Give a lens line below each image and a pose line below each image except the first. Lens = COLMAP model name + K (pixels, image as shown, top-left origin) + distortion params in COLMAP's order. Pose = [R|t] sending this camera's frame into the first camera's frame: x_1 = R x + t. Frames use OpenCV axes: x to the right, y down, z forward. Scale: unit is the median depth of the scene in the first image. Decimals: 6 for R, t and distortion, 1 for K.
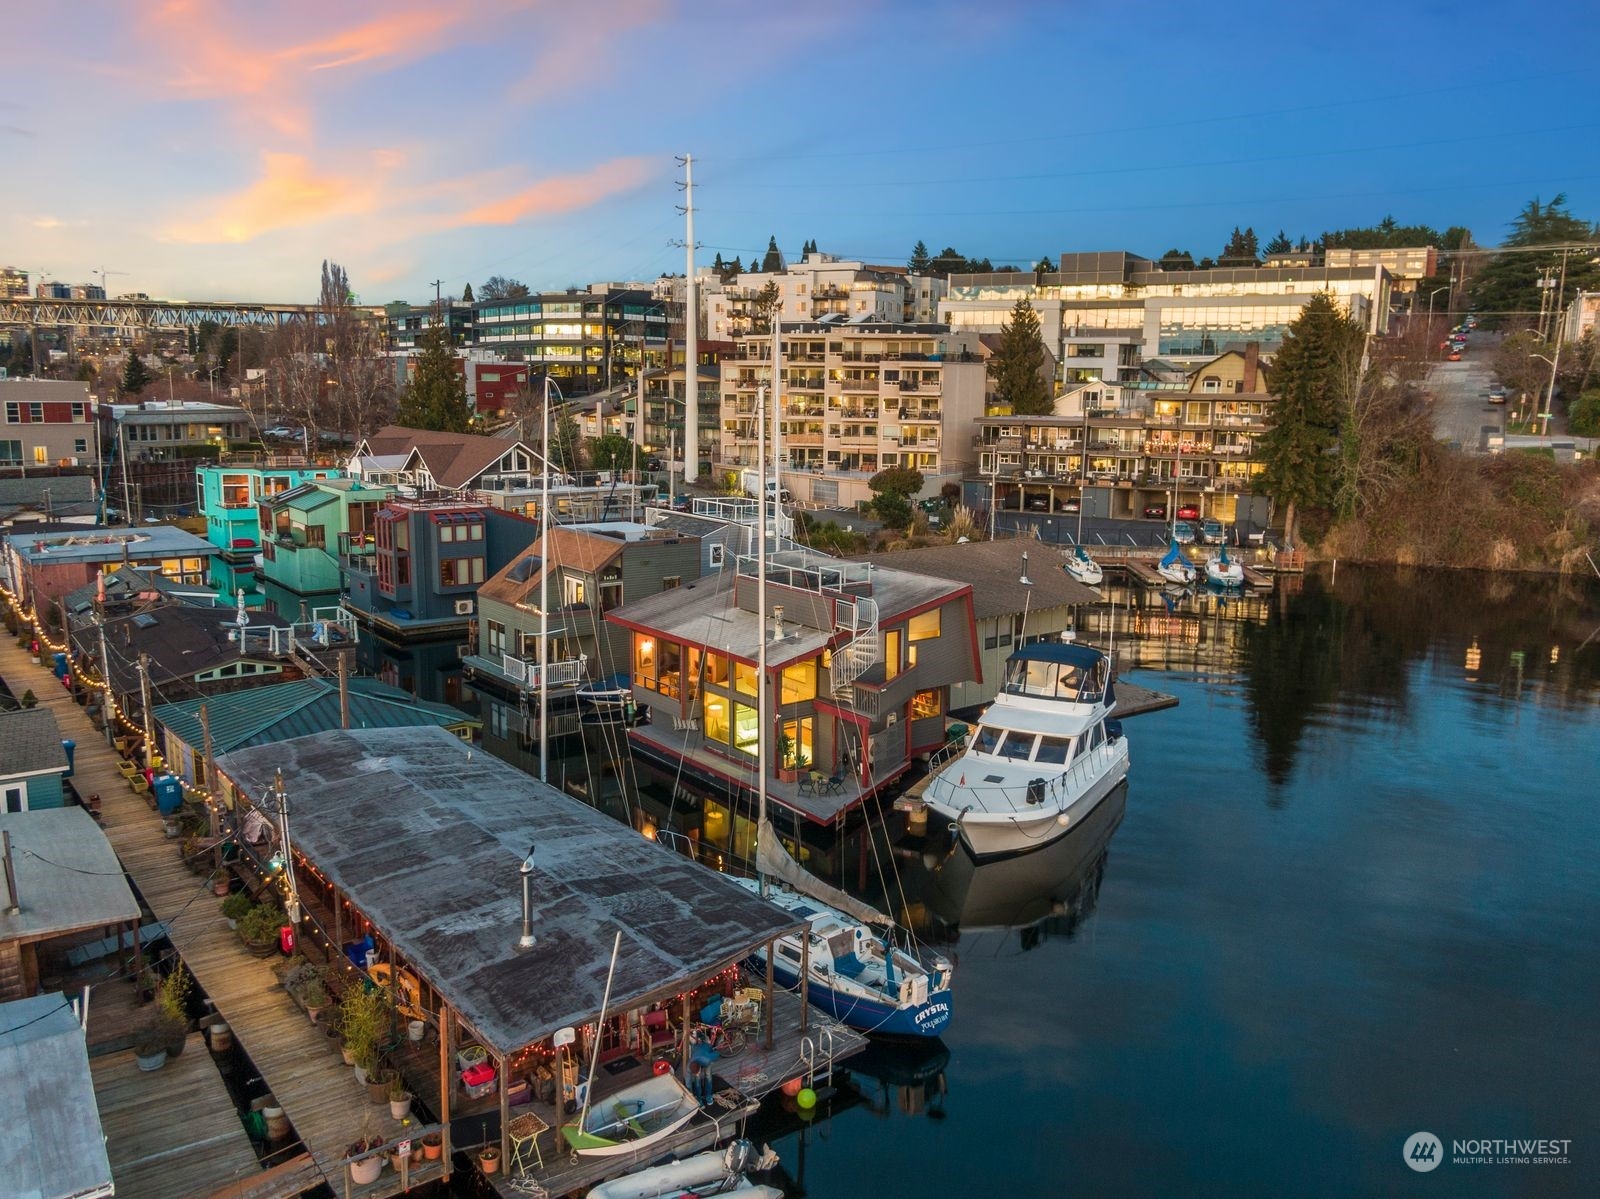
lens RADIAL K [[1239.8, 0, 800.3], [0, 1239.8, 573.3], [0, 0, 1]] dist [0.006177, 0.000771]
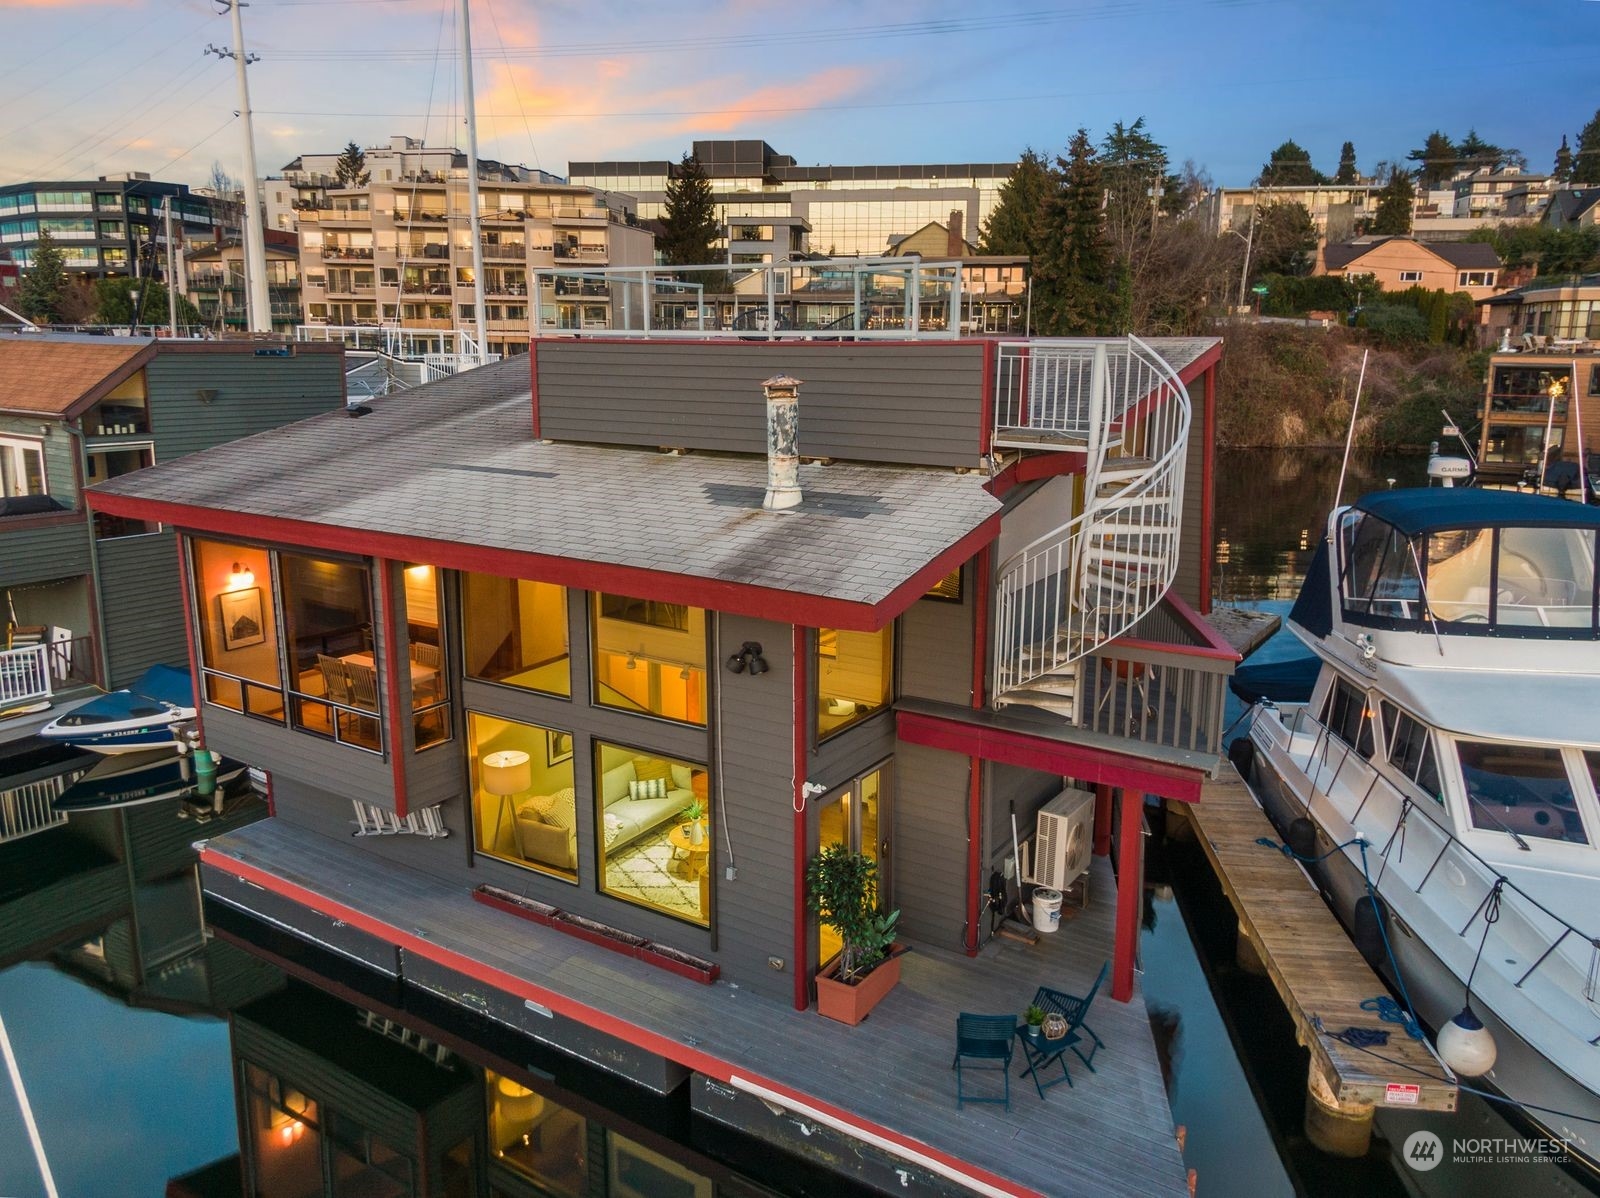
lens RADIAL K [[1173.5, 0, 803.9], [0, 1173.5, 604.0], [0, 0, 1]] dist [0.002815, -0.008676]
pose [[0.940253, -0.077435, 0.331555, -0.042231], [0.053705, 0.995334, 0.080163, 0.022889], [-0.336215, -0.057567, 0.940024, 0.320071]]
